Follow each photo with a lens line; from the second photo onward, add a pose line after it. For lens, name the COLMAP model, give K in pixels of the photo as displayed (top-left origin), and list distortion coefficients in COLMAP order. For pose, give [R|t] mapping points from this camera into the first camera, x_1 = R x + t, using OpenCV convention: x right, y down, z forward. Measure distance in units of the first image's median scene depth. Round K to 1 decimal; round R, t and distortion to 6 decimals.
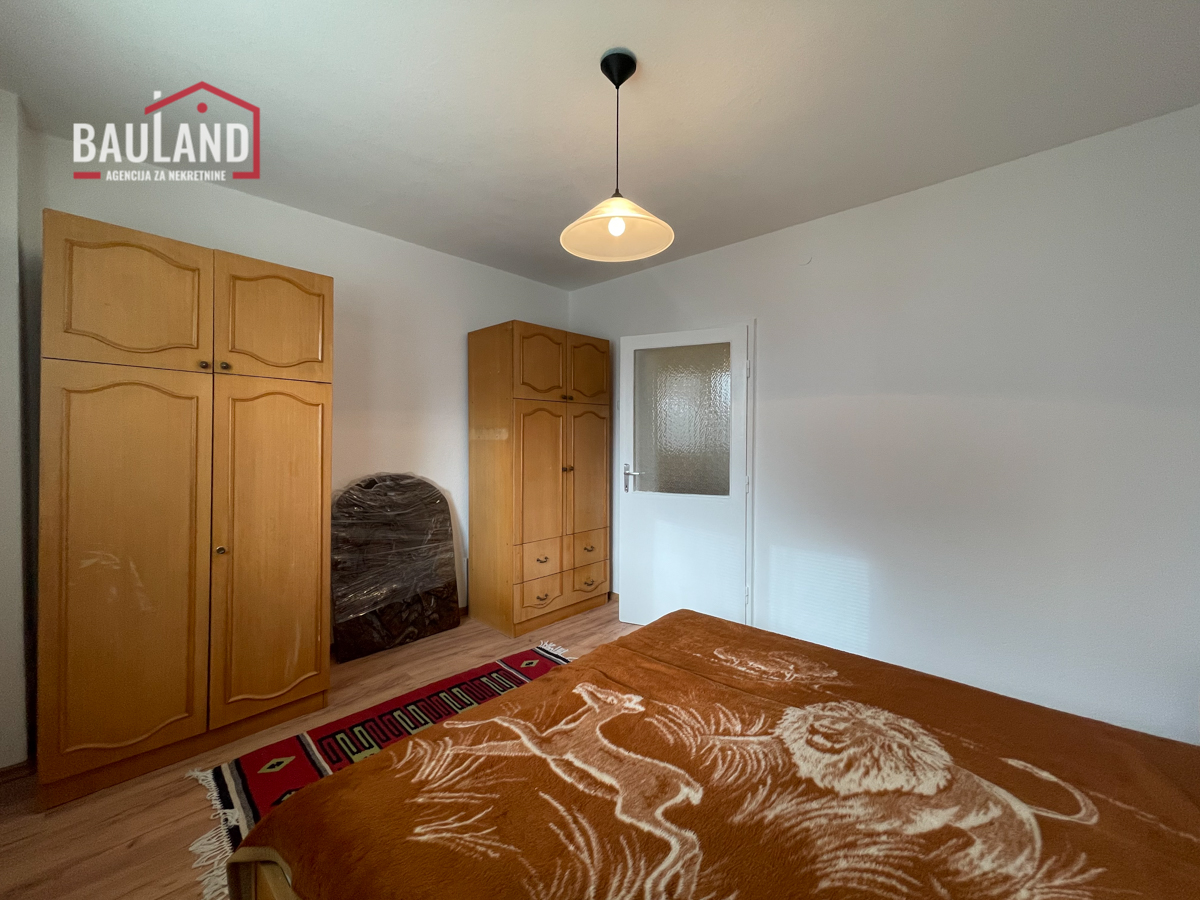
lens RADIAL K [[497.4, 0, 599.9], [0, 497.4, 425.3], [0, 0, 1]] dist [0.000759, -0.000427]
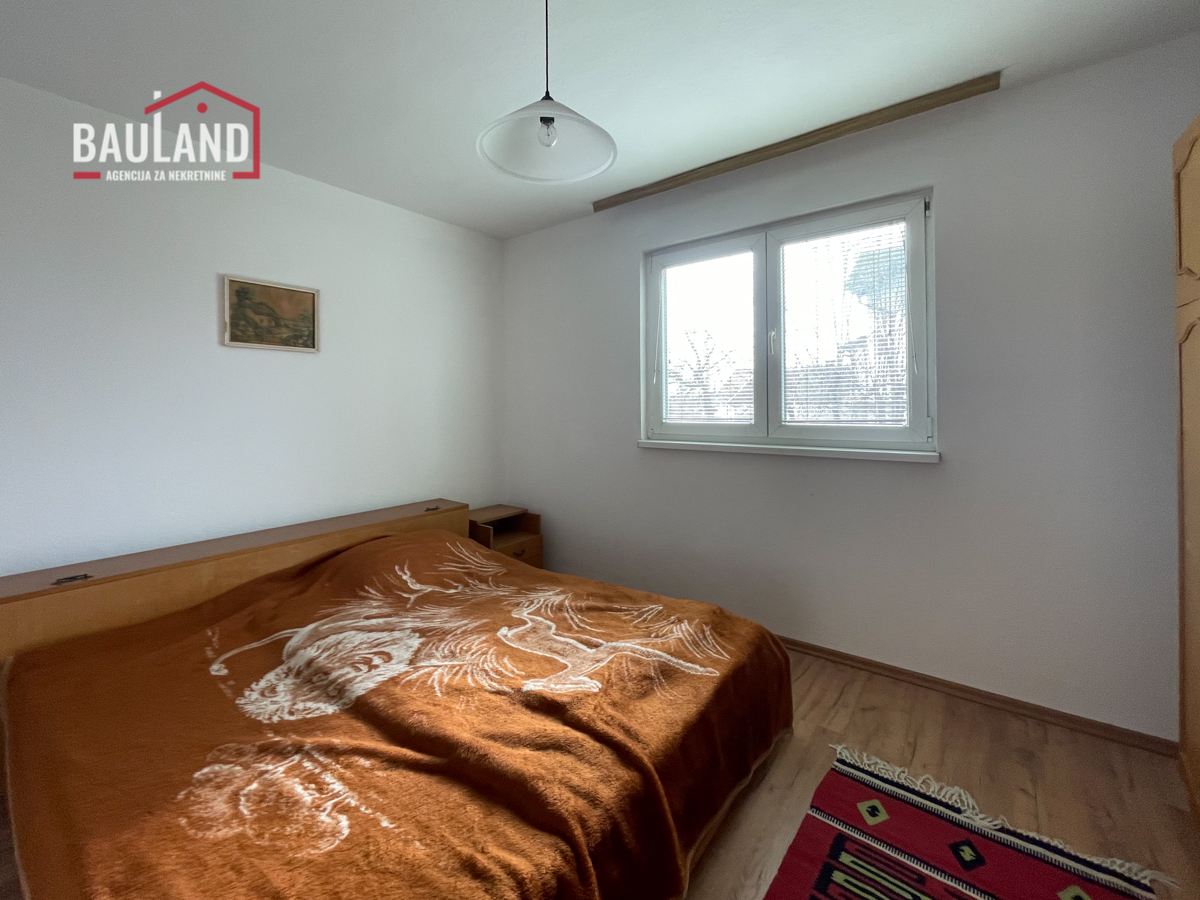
lens RADIAL K [[497.4, 0, 599.9], [0, 497.4, 425.3], [0, 0, 1]] dist [0.000759, -0.000427]
pose [[-0.994624, 0.009950, -0.103077, 0.043293], [0.008241, 0.999822, 0.016990, 0.071306], [0.103228, 0.016049, -0.994528, 2.397564]]
